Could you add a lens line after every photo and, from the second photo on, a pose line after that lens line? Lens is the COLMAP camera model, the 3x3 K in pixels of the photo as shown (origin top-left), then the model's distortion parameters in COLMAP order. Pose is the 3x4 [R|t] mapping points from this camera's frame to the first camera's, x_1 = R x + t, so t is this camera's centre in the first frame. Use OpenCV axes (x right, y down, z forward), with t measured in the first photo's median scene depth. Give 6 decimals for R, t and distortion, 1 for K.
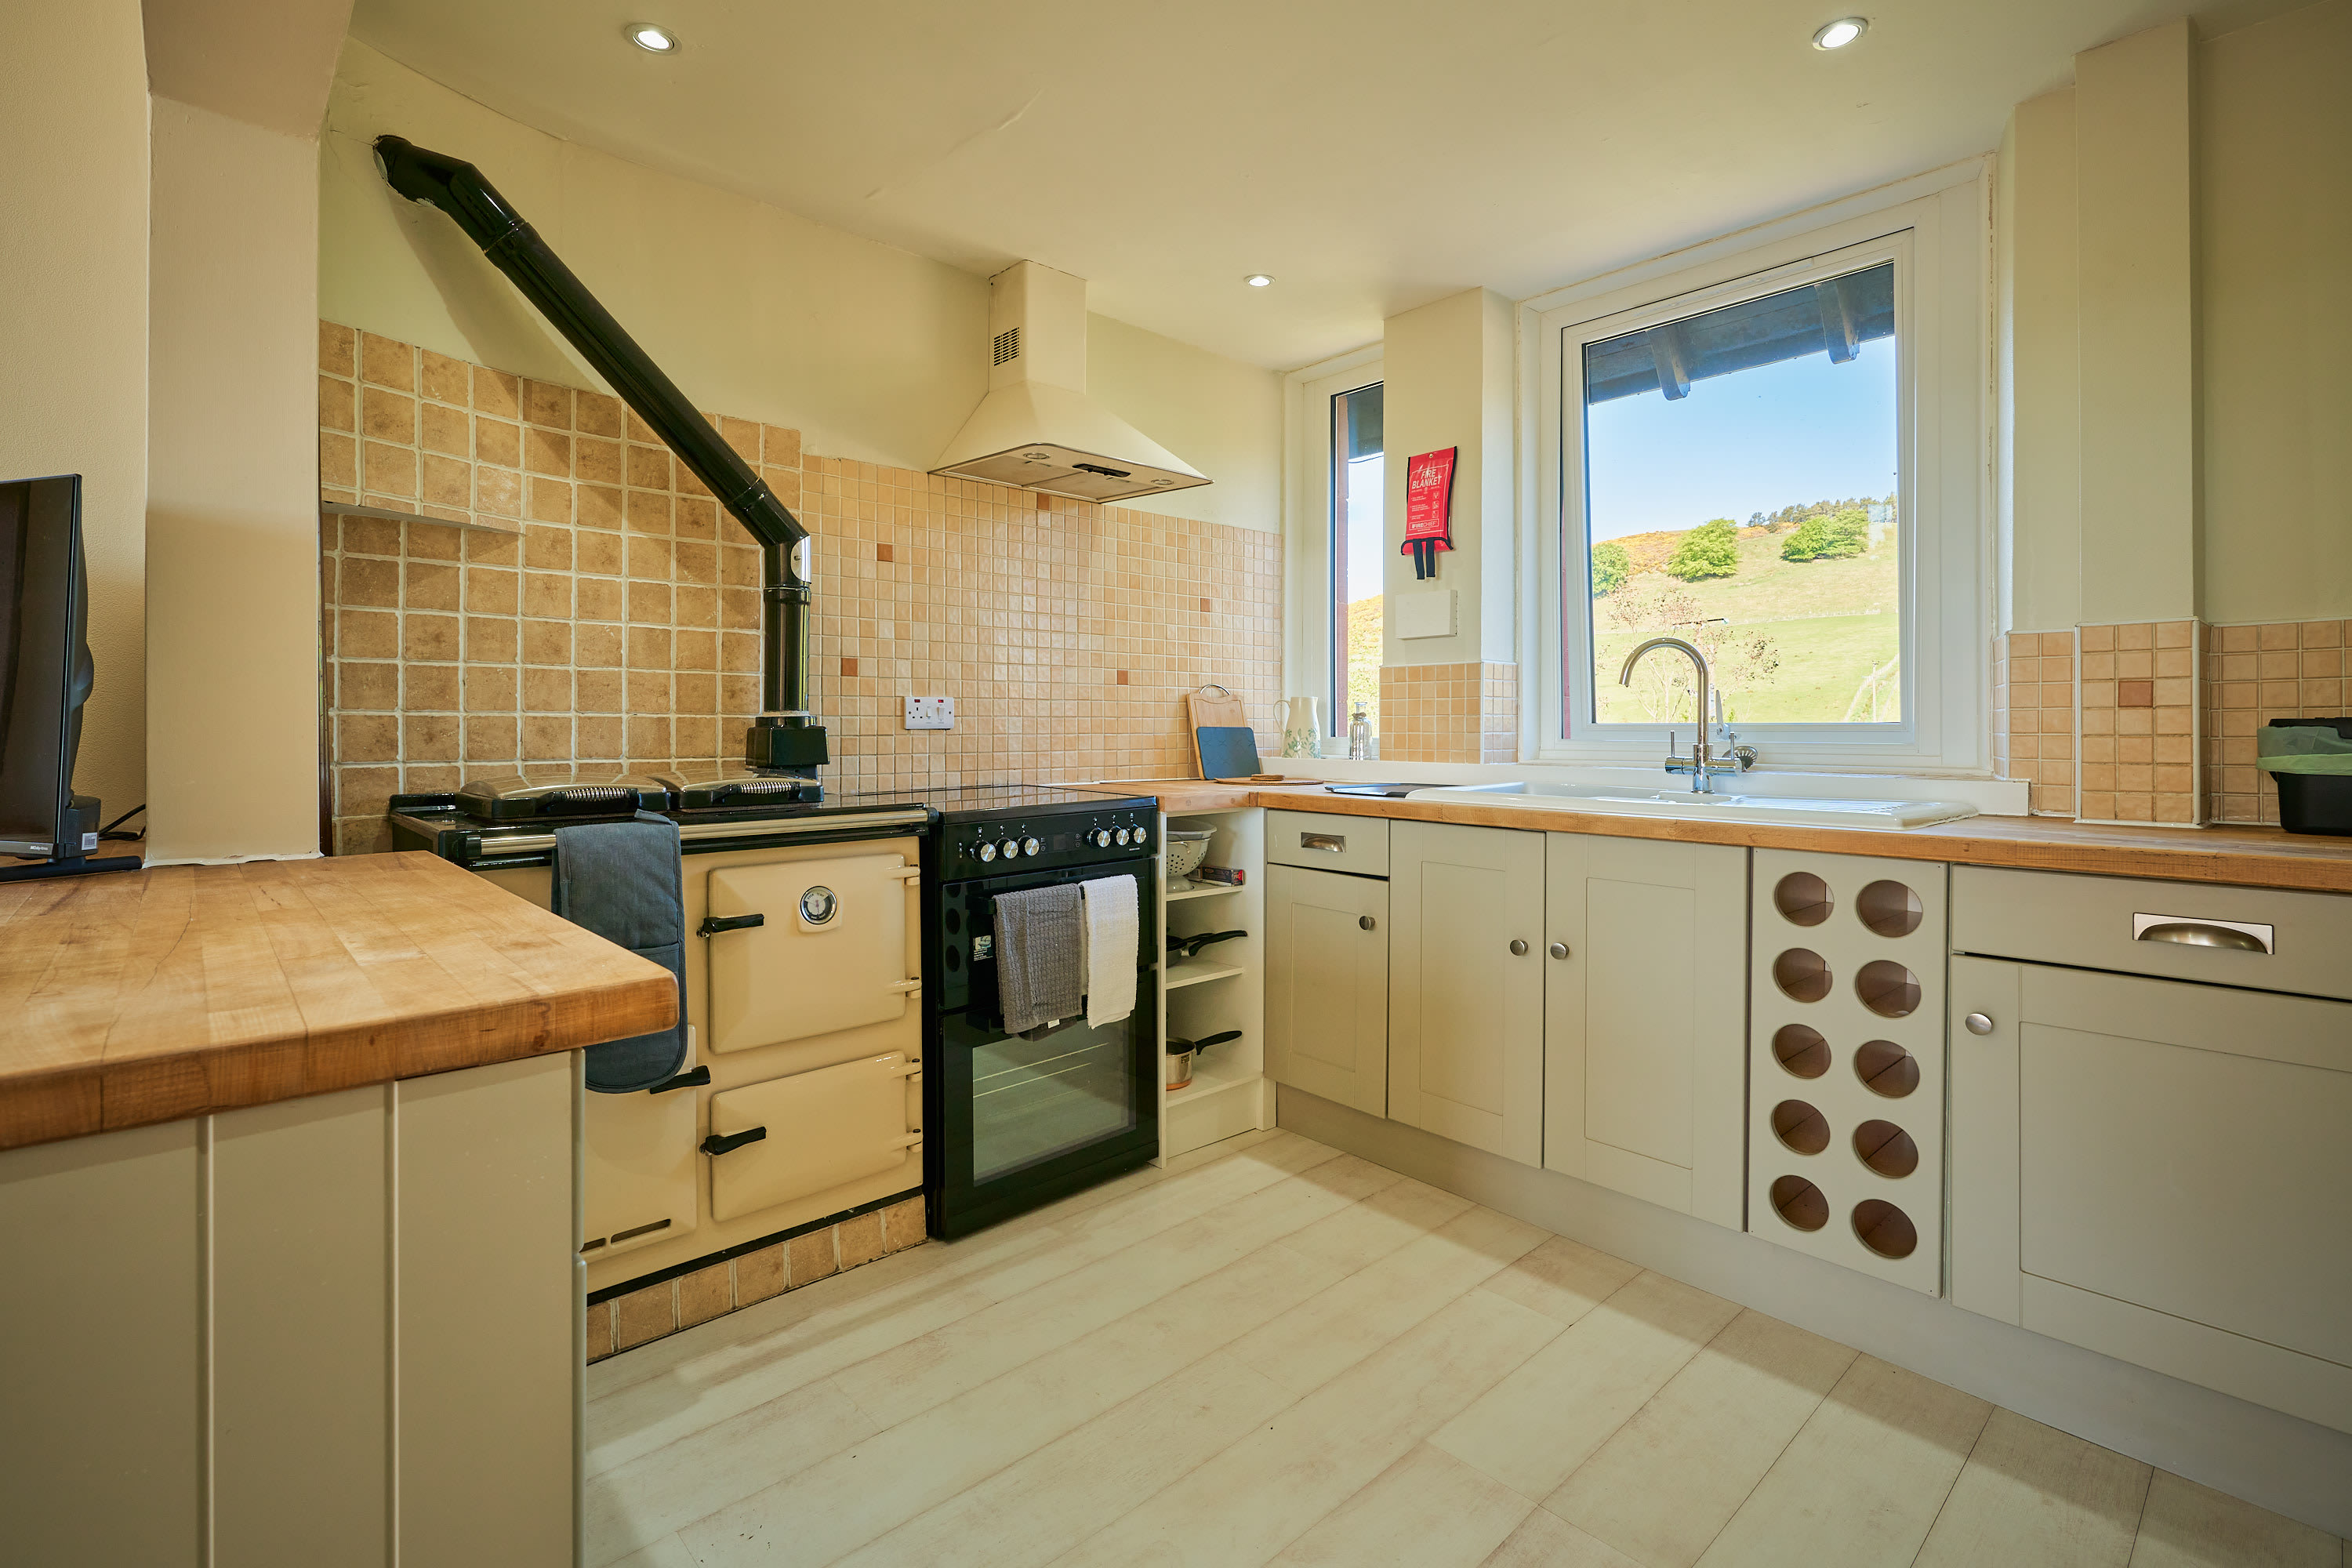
lens RADIAL K [[1078.0, 0, 1178.1], [0, 1078.0, 792.2], [0, 0, 1]] dist [0.000570, 0.000145]
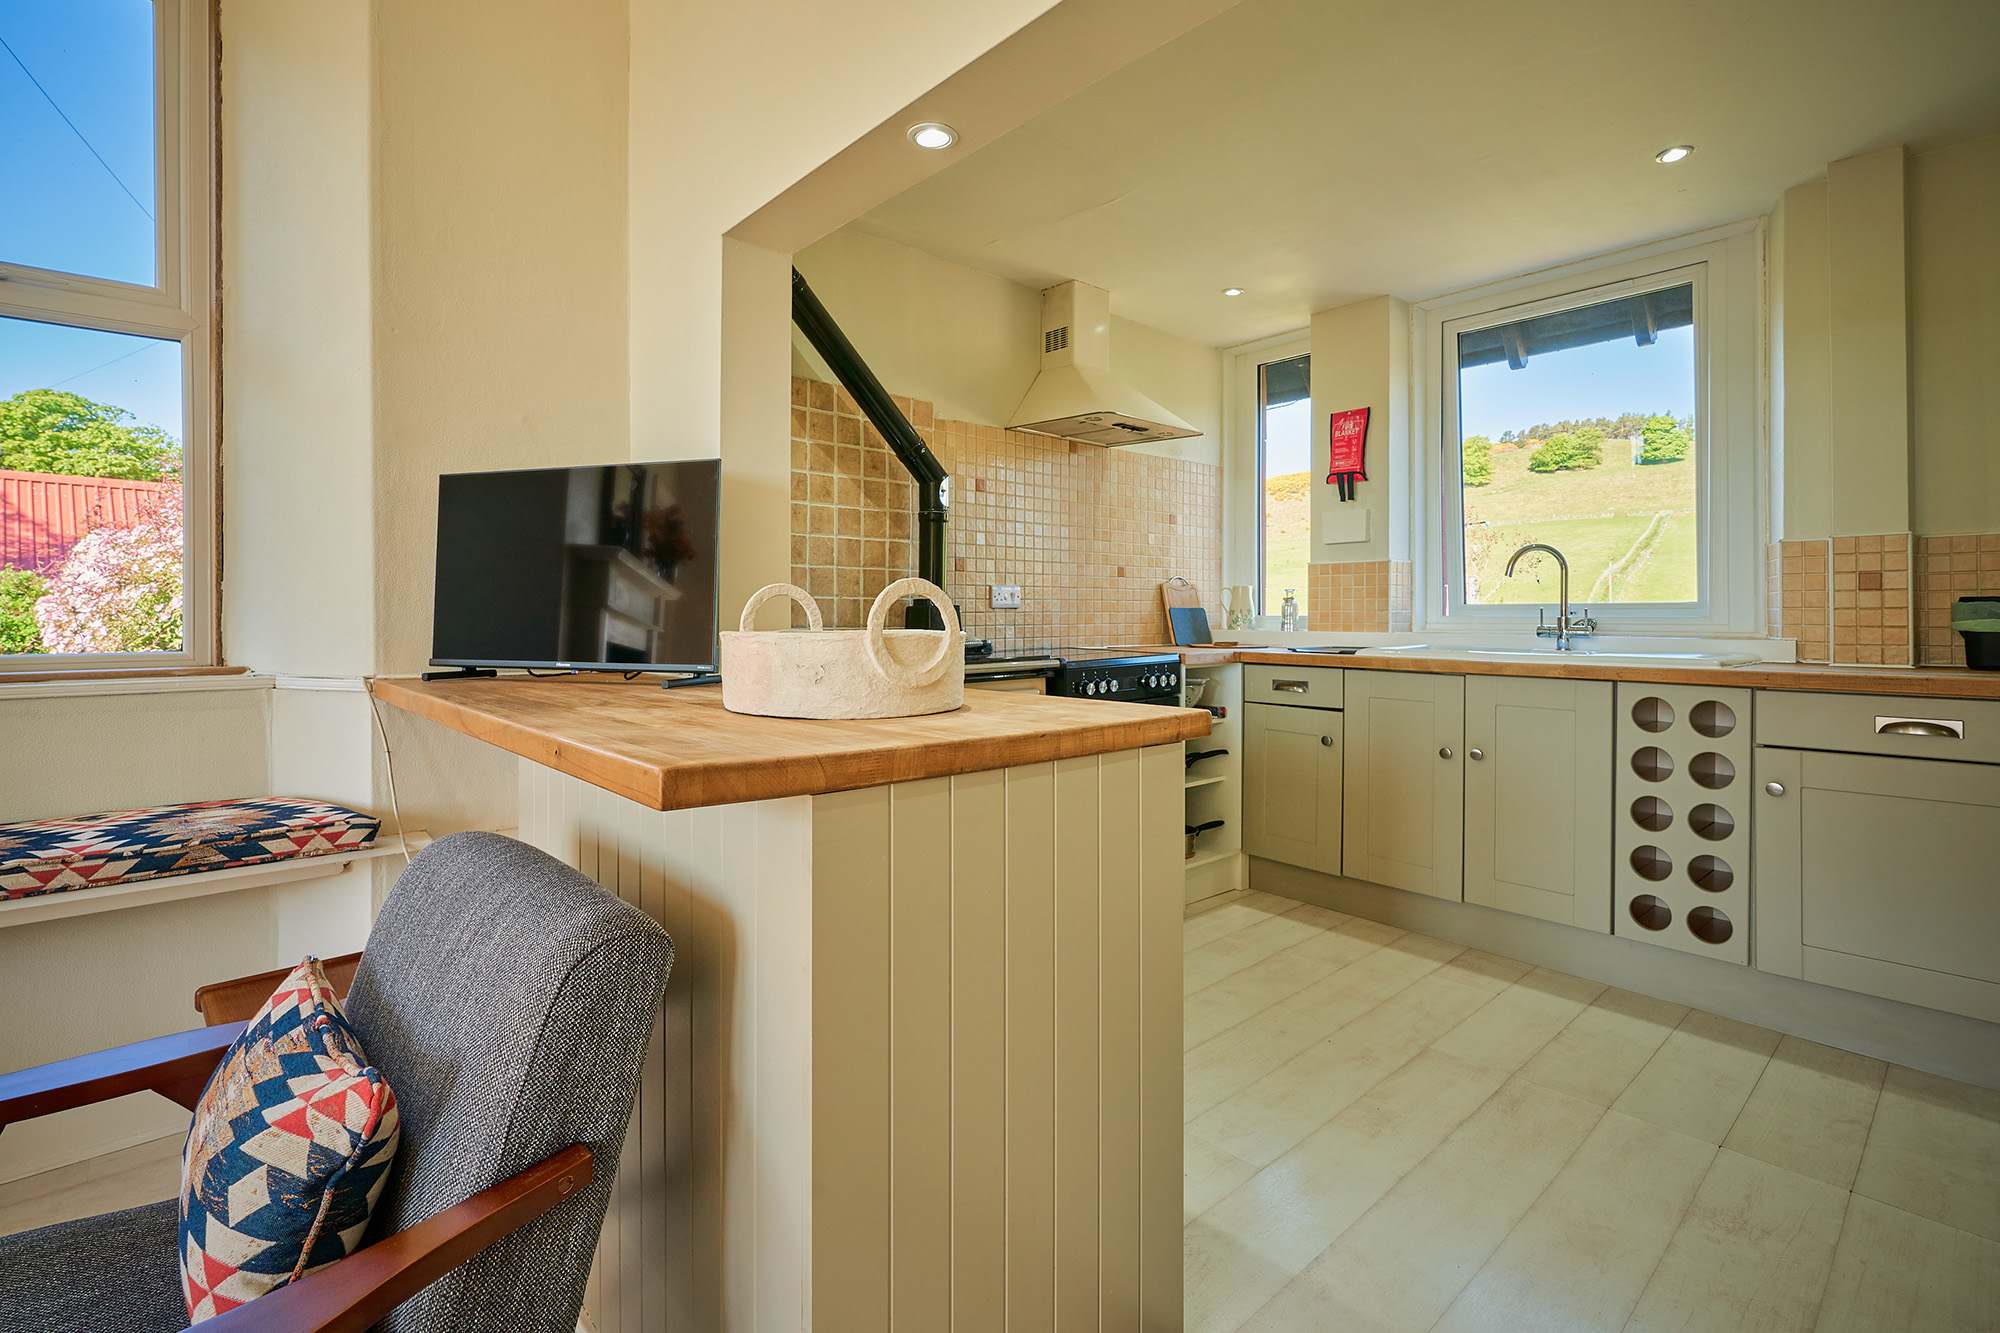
lens RADIAL K [[917.8, 0, 1000.0], [0, 917.8, 666.5], [0, 0, 1]] dist [0.000280, 0.000598]
pose [[0.999940, -0.000509, -0.010897, -0.263226], [0.000473, 0.999995, -0.003281, 0.026412], [0.010899, 0.003275, 0.999935, -0.250482]]
